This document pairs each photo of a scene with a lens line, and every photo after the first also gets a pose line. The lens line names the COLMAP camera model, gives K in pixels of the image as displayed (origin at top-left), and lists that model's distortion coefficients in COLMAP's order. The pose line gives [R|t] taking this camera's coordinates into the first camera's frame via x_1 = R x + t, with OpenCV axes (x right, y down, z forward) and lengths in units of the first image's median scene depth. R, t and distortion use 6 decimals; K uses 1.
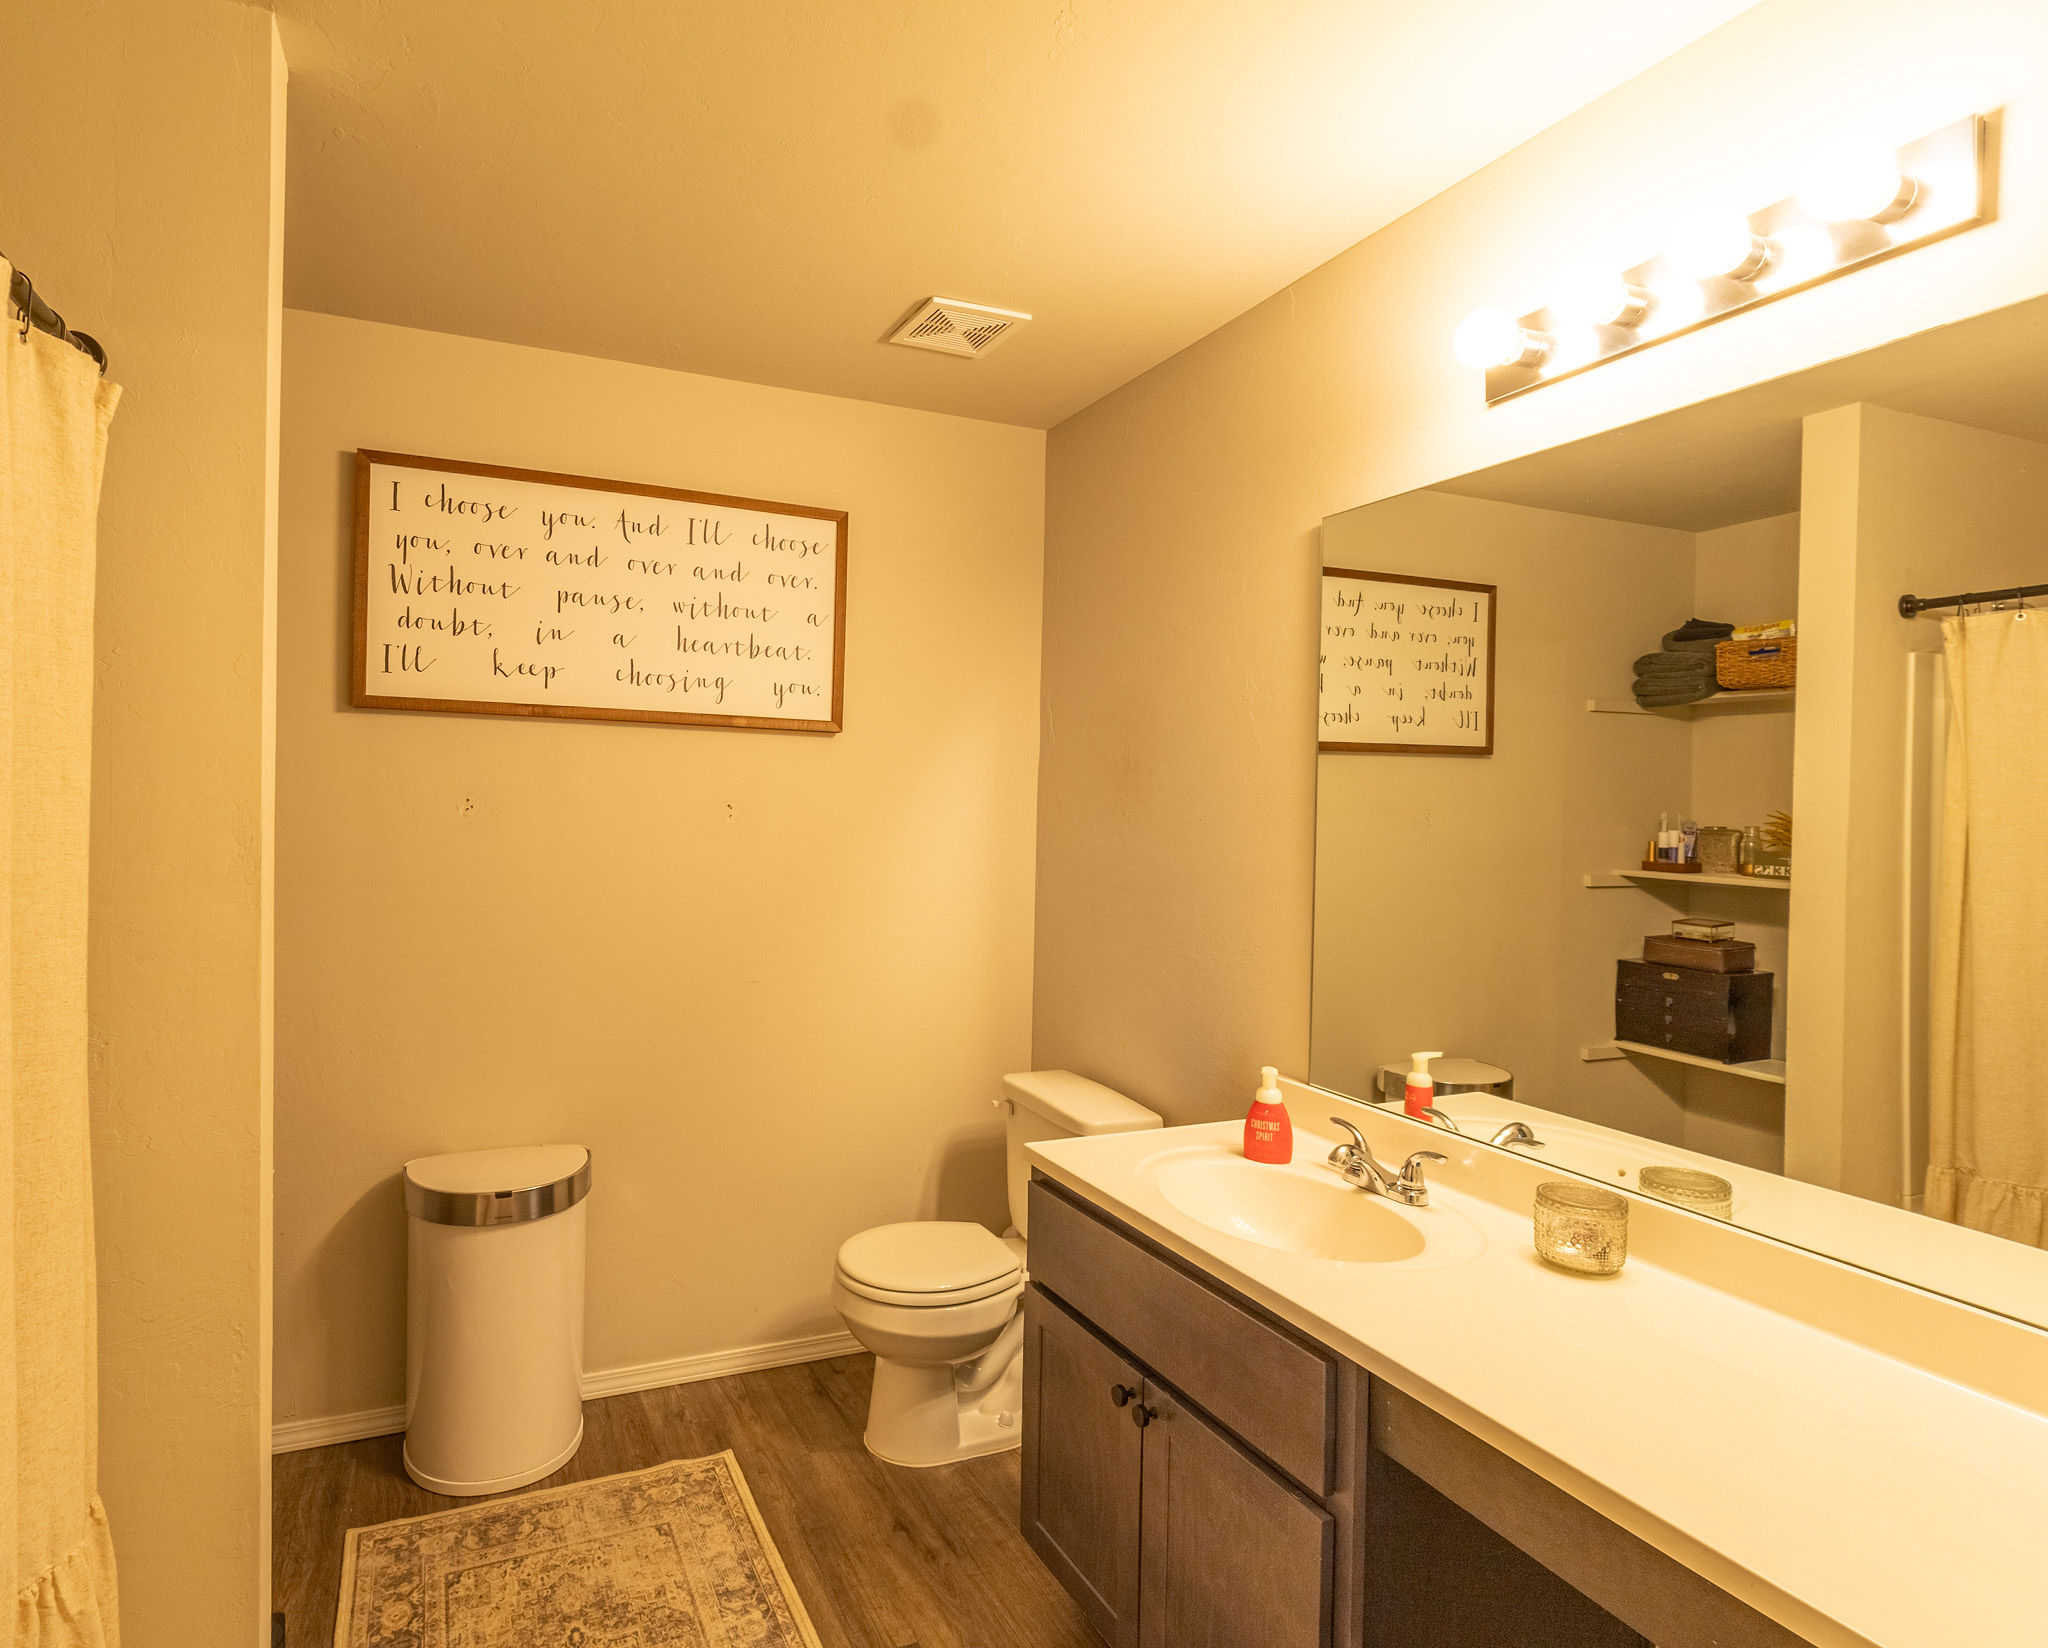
lens RADIAL K [[1259.9, 0, 1024.0], [0, 1259.9, 824.0], [0, 0, 1]] dist [0.001239, 0.001186]
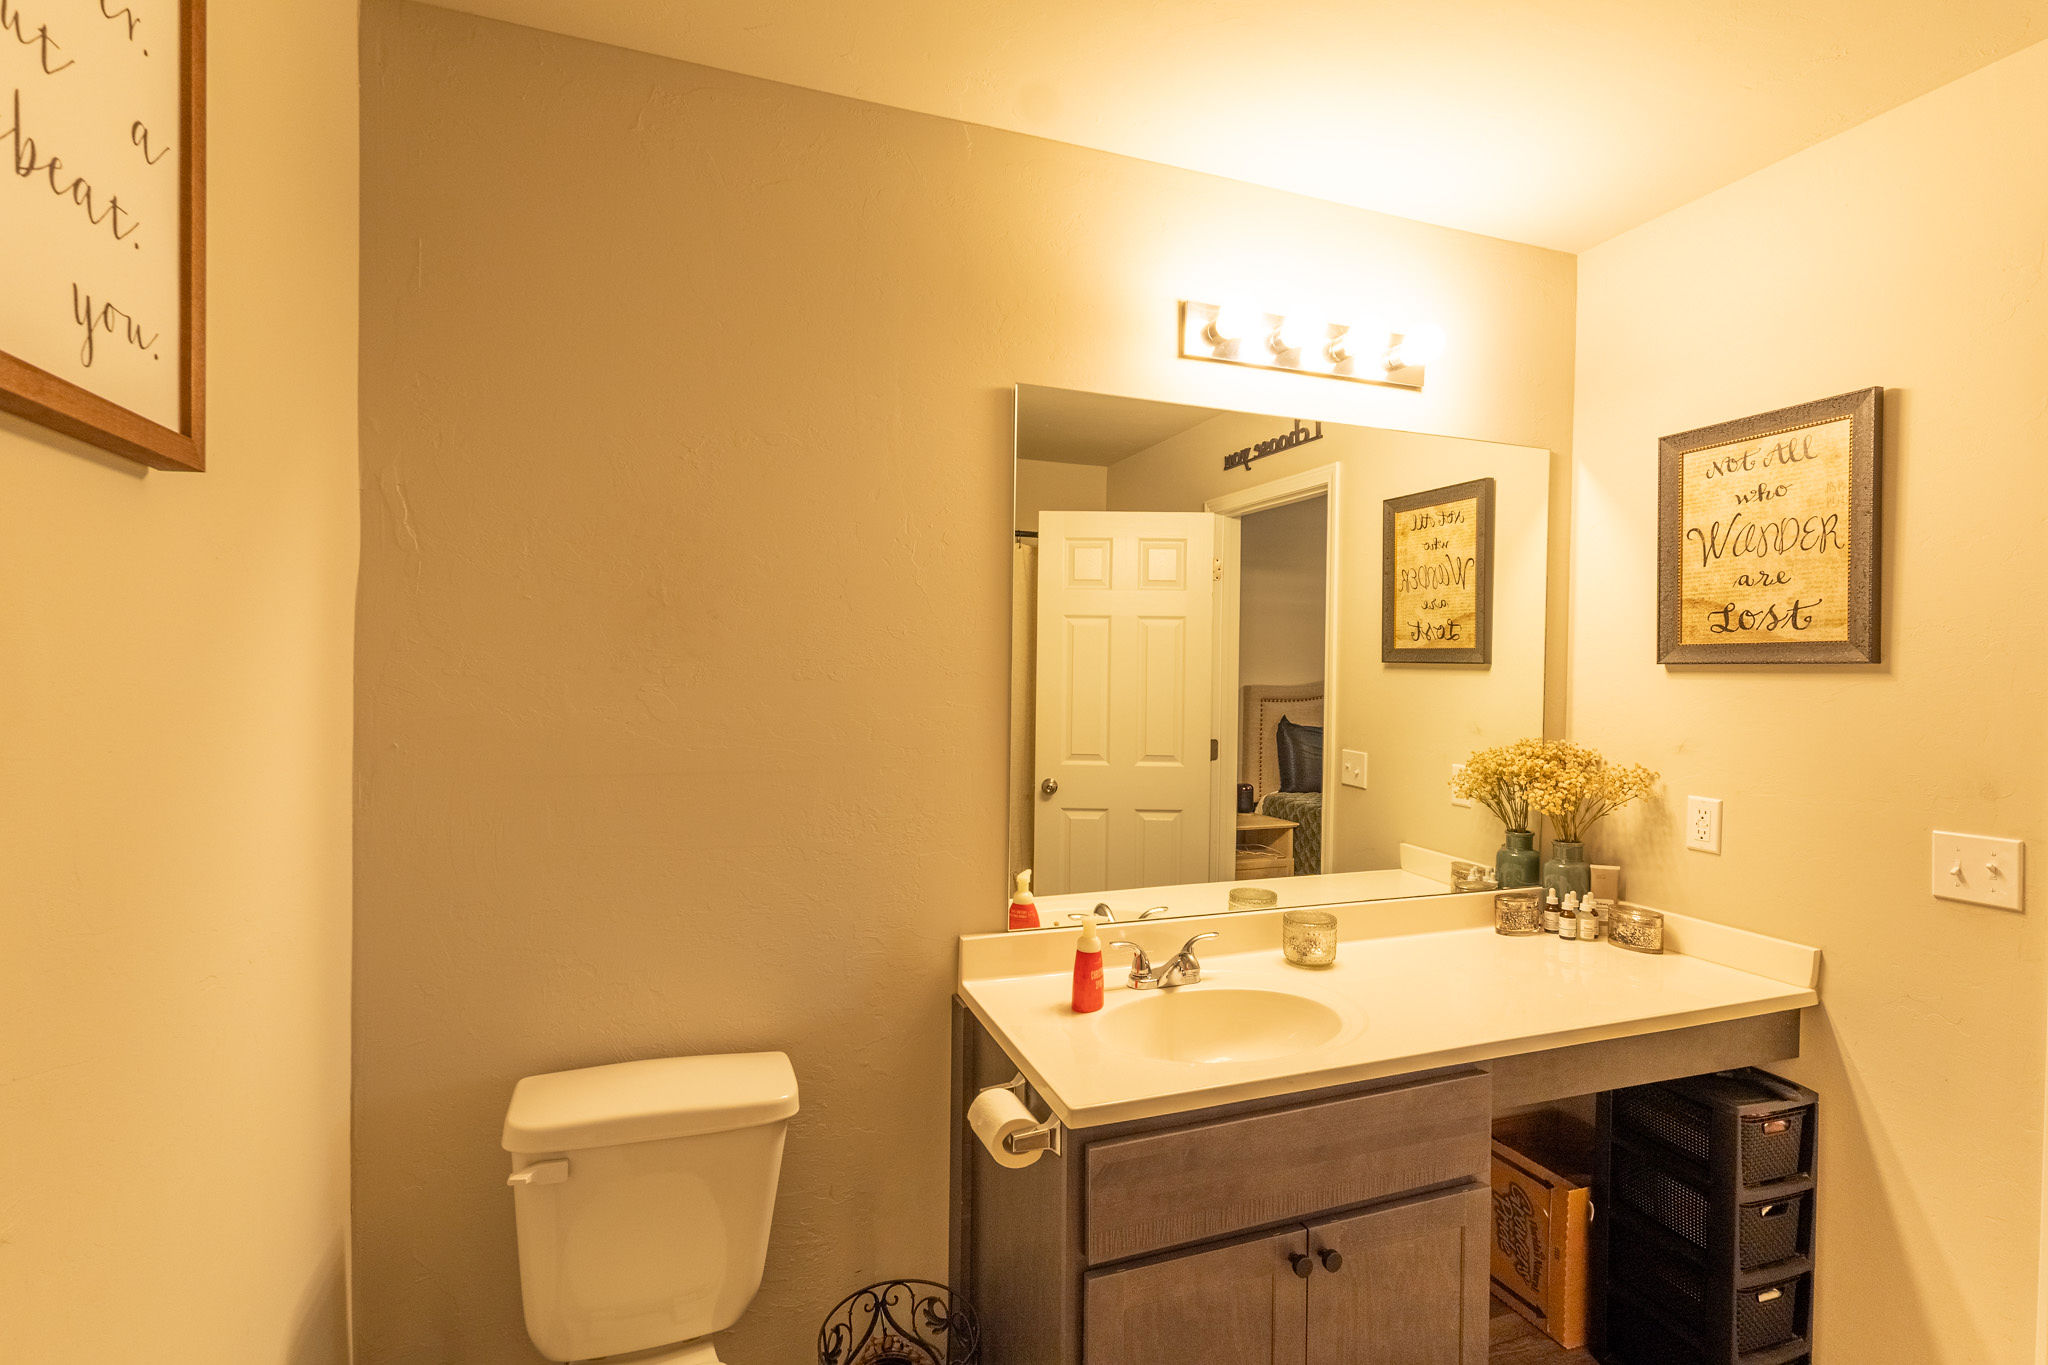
lens RADIAL K [[937.7, 0, 1024.0], [0, 937.7, 682.5], [0, 0, 1]] dist [0.001645, 0.000841]
pose [[0.083795, -0.034546, 0.995884, -0.441396], [-0.003550, 0.999382, 0.034966, -0.019995], [-0.996477, -0.006466, 0.083621, 0.771301]]
